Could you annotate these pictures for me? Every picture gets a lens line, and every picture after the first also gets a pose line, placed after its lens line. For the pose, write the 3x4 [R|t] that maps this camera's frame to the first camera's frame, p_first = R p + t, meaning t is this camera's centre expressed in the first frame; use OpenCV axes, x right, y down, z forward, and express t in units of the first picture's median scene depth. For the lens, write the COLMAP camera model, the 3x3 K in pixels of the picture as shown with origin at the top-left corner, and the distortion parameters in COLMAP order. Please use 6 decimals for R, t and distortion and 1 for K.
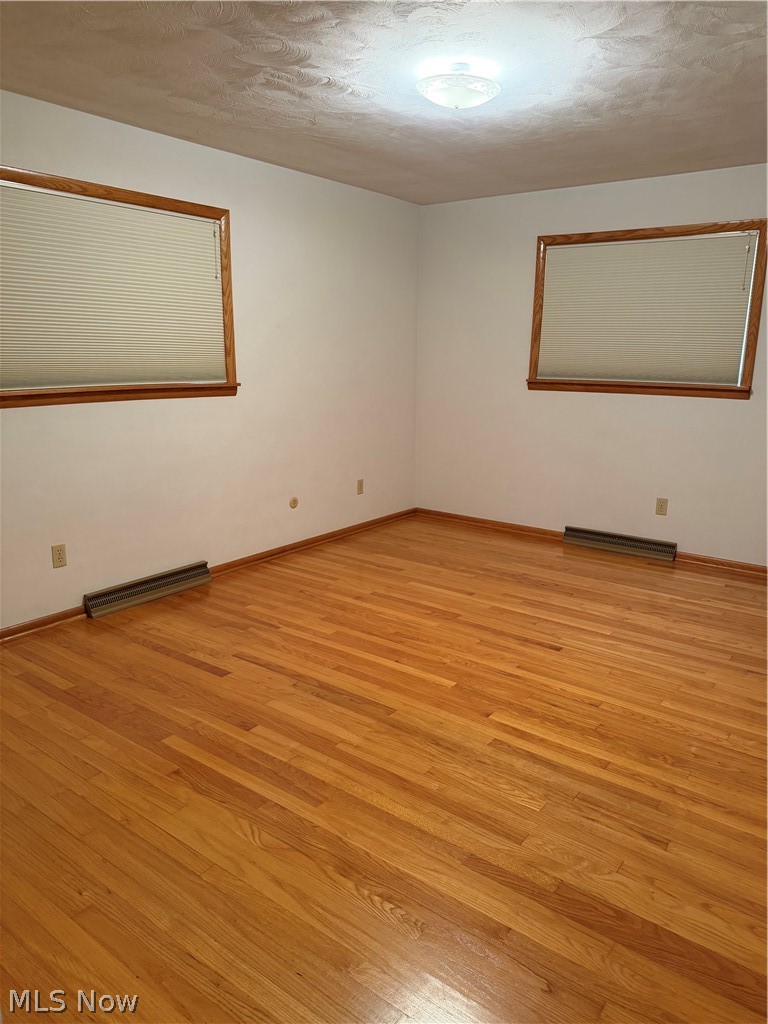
lens RADIAL K [[714.9, 0, 379.6], [0, 714.9, 516.5], [0, 0, 1]] dist [0.163780, -0.298816]
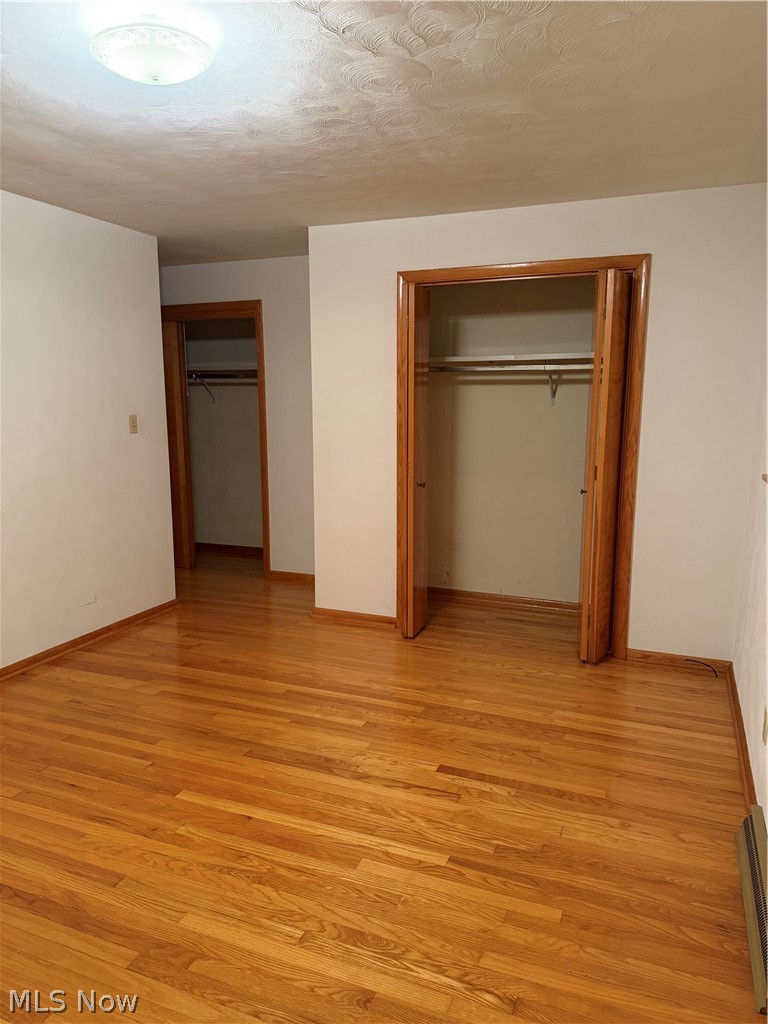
lens RADIAL K [[731.8, 0, 379.1], [0, 731.8, 517.3], [0, 0, 1]] dist [0.040317, -0.050112]
pose [[-0.967299, 0.031351, -0.251694, 0.074042], [-0.069108, 0.922211, 0.380461, -0.377663], [0.244043, 0.385414, -0.889887, 1.532640]]
